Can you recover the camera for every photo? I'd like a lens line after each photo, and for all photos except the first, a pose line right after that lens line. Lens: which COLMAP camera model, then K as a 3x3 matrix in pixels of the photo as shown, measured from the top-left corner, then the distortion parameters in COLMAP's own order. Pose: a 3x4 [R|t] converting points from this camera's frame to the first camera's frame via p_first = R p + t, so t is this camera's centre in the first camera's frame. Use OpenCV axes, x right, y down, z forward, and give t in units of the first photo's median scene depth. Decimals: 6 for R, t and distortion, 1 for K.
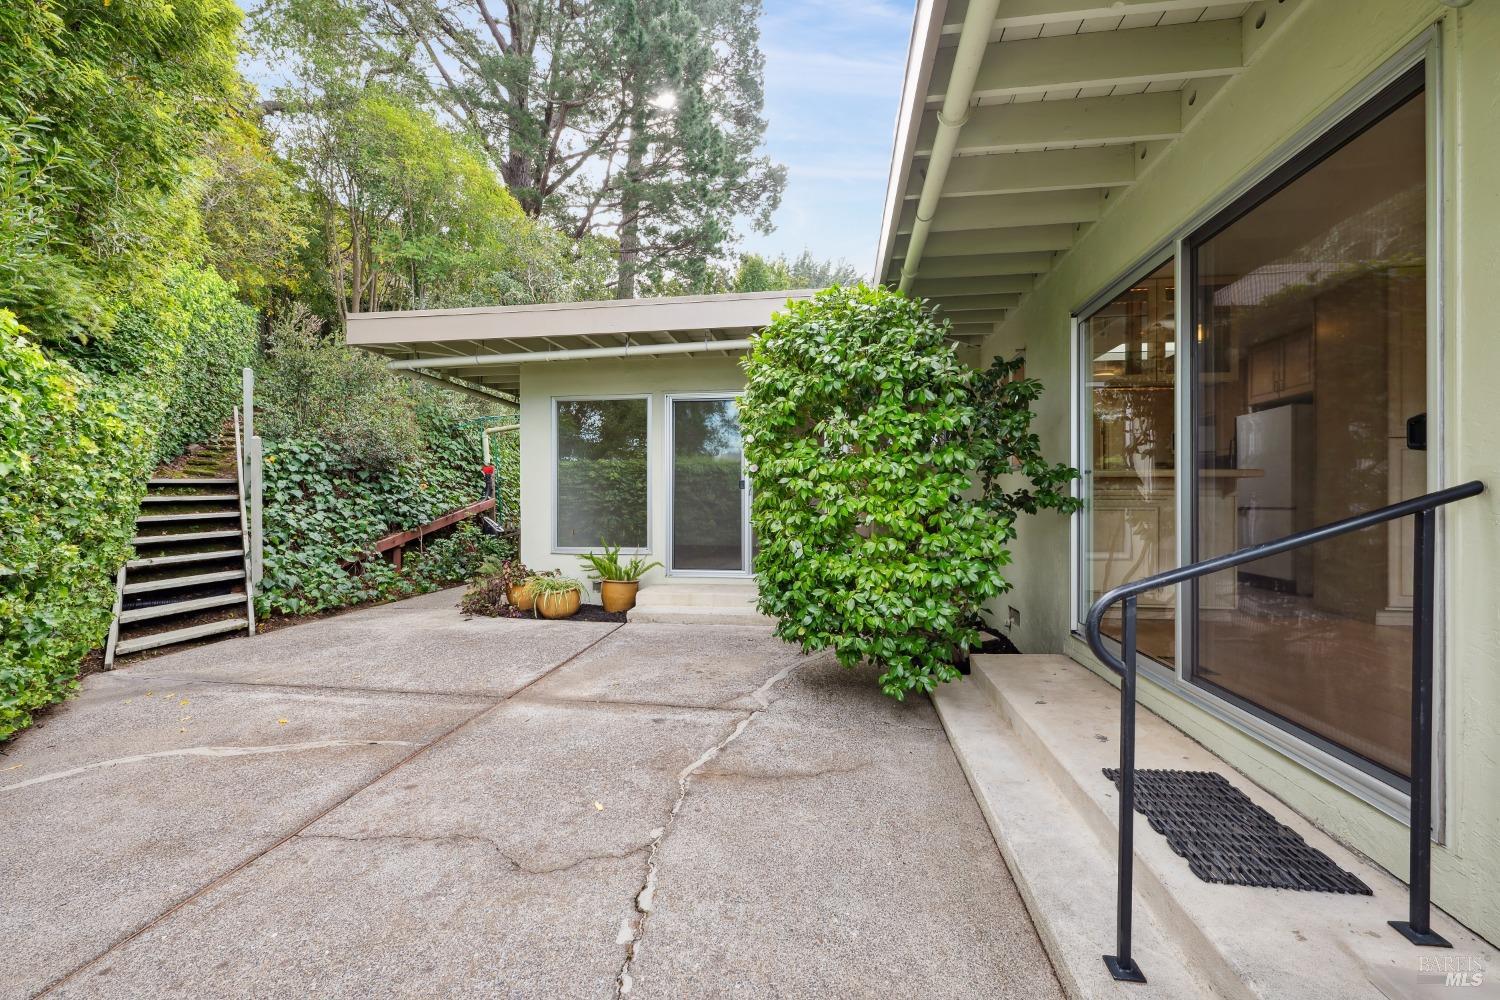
lens RADIAL K [[615.5, 0, 750.0], [0, 615.5, 500.0], [0, 0, 1]] dist [-0.000018, -0.000081]
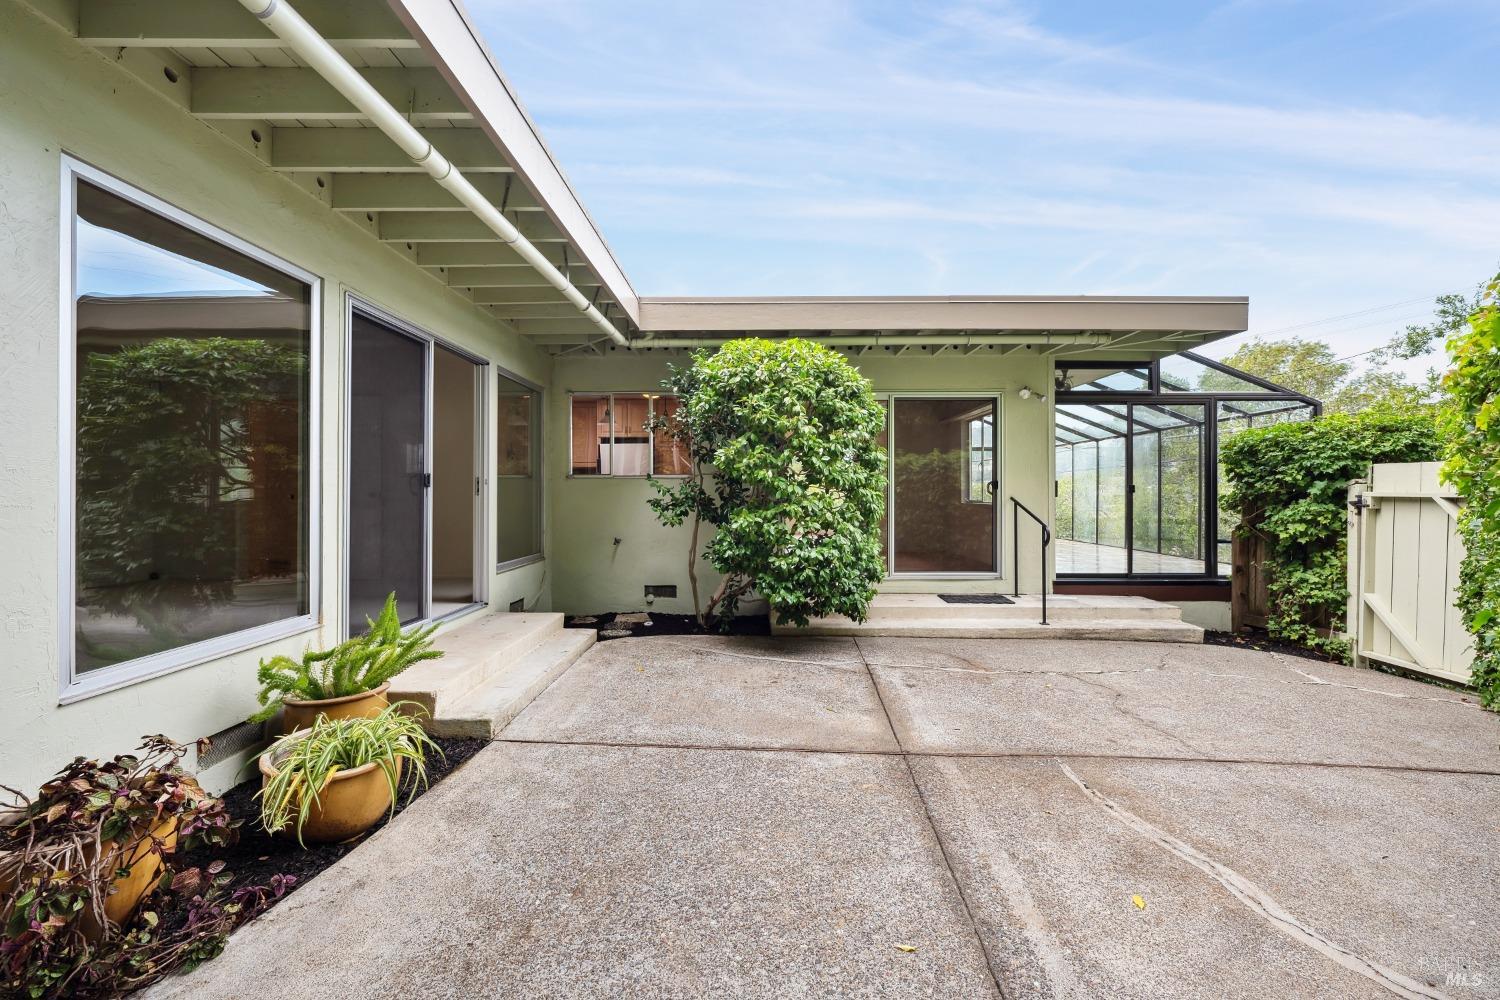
lens RADIAL K [[615.5, 0, 750.0], [0, 615.5, 500.0], [0, 0, 1]] dist [-0.000018, -0.000081]
pose [[-0.132102, -0.008894, 0.991196, -1.245271], [0.001046, 0.999958, 0.009112, -0.020386], [-0.991236, 0.002241, -0.132087, 1.399754]]
